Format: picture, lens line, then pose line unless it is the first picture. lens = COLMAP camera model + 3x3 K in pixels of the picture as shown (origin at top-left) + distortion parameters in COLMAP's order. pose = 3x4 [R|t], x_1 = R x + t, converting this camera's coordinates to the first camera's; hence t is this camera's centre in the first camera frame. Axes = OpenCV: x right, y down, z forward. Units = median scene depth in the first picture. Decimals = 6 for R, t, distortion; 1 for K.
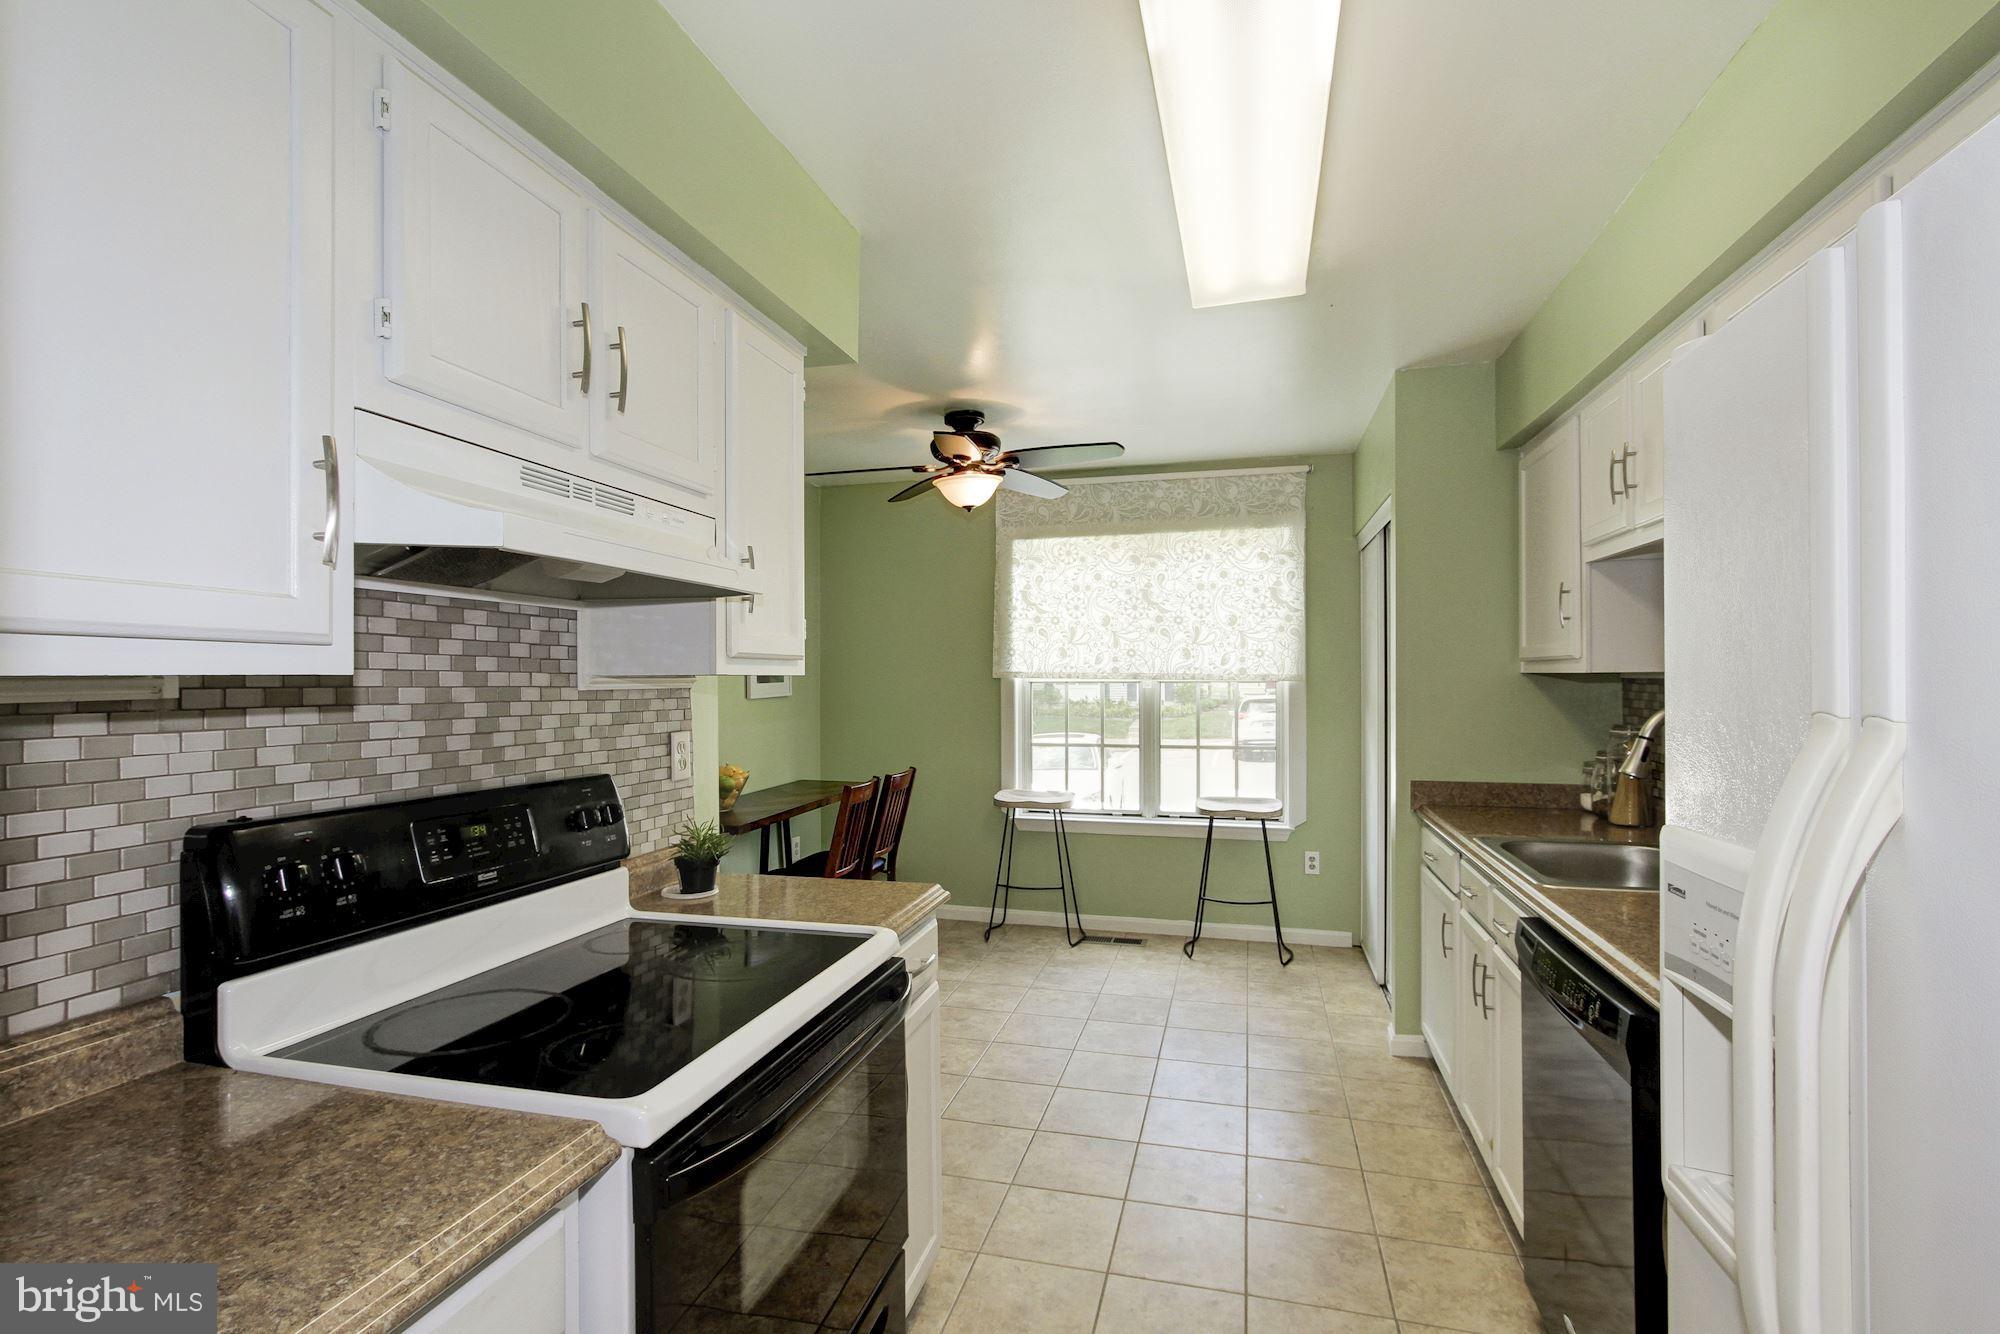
lens RADIAL K [[923.7, 0, 988.8], [0, 923.7, 676.4], [0, 0, 1]] dist [-0.001892, 0.007641]
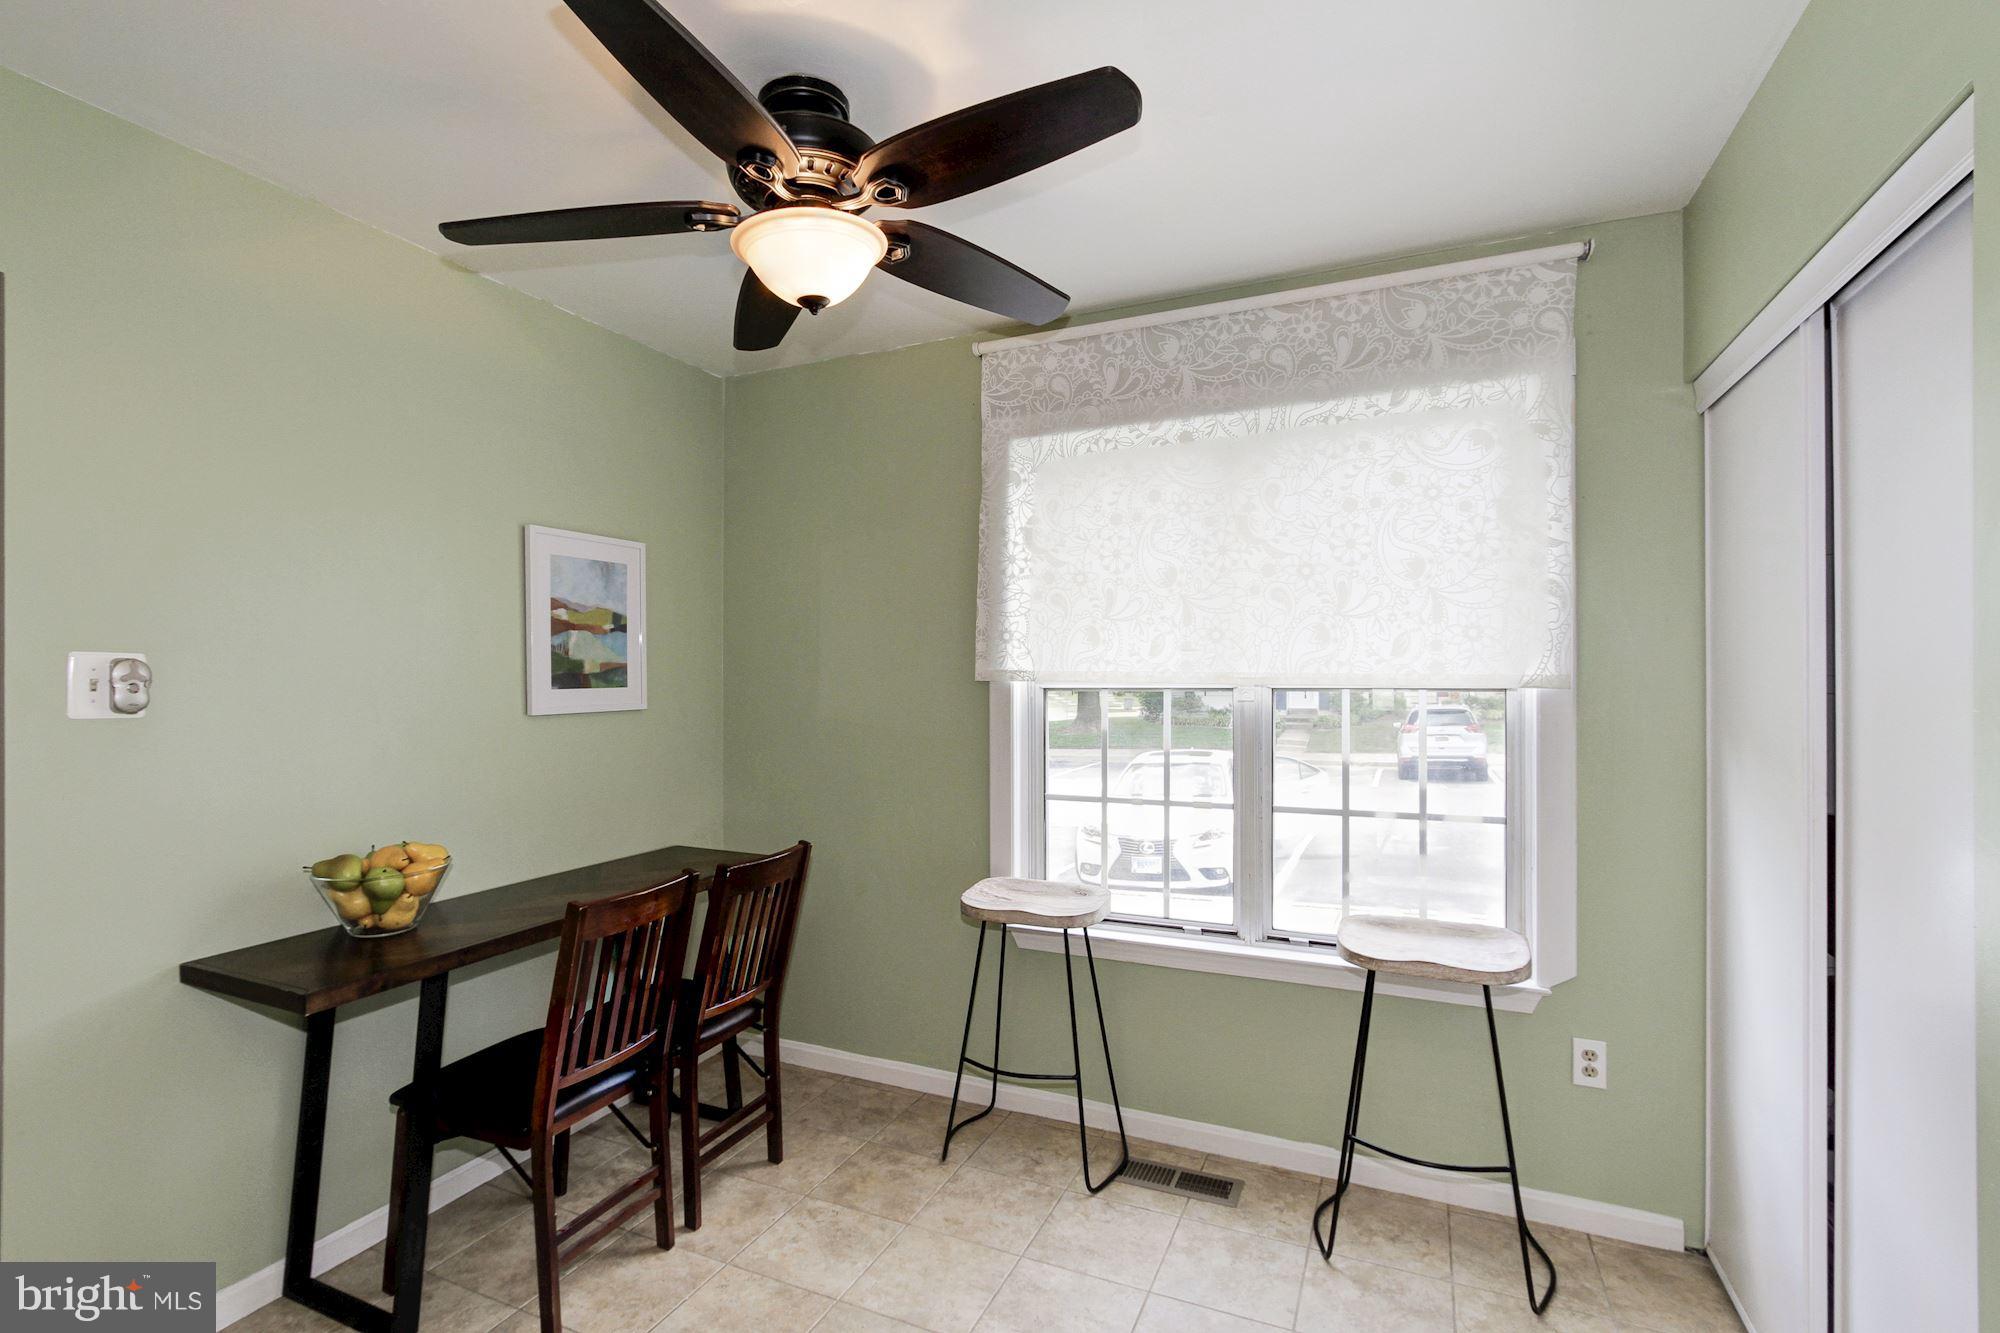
lens RADIAL K [[918.8, 0, 1006.3], [0, 918.8, 676.9], [0, 0, 1]] dist [0.002861, 0.000601]
pose [[0.989745, 0.001810, -0.142831, 0.111824], [-0.002632, 0.999981, -0.005572, 0.002556], [0.142818, 0.005891, 0.989731, 0.461235]]
